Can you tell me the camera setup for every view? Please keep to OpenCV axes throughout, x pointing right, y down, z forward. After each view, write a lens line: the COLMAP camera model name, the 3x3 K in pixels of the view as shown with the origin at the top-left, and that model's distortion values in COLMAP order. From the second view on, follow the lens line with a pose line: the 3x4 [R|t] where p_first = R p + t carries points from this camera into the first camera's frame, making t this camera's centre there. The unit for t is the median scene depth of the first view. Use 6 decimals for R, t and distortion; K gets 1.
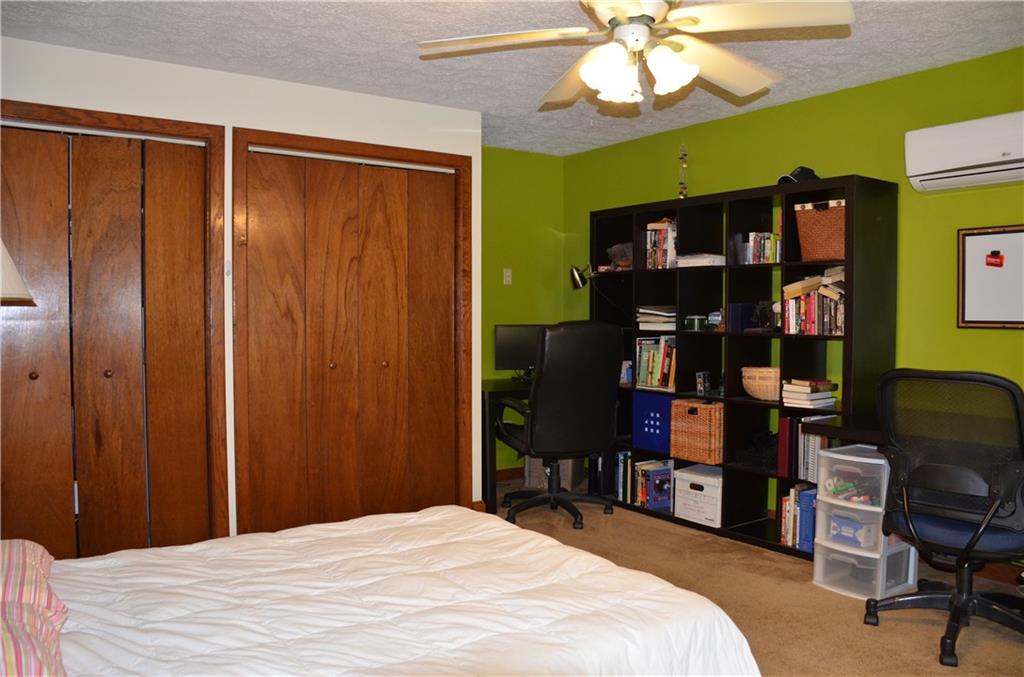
lens RADIAL K [[774.0, 0, 512.0], [0, 774.0, 338.5], [0, 0, 1]] dist [-0.160197, 0.101304]
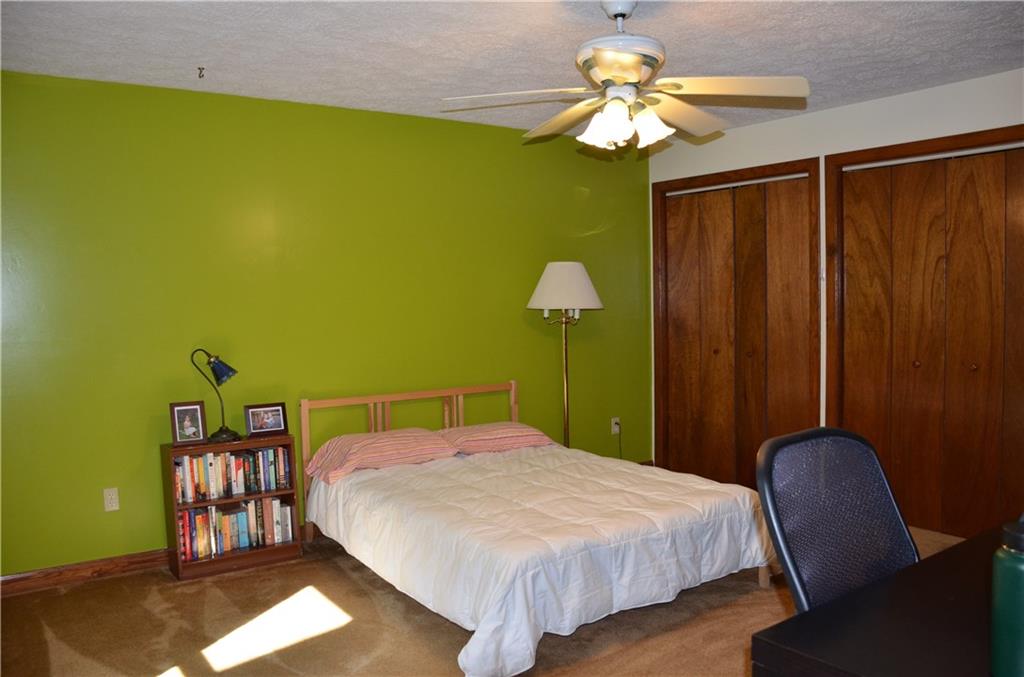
lens RADIAL K [[774.0, 0, 512.0], [0, 774.0, 338.5], [0, 0, 1]] dist [-0.160197, 0.101304]
pose [[0.030823, 0.055763, -0.997968, 0.744328], [-0.003720, 0.998442, 0.055675, -0.052018], [0.999518, 0.001996, 0.030983, 0.428824]]
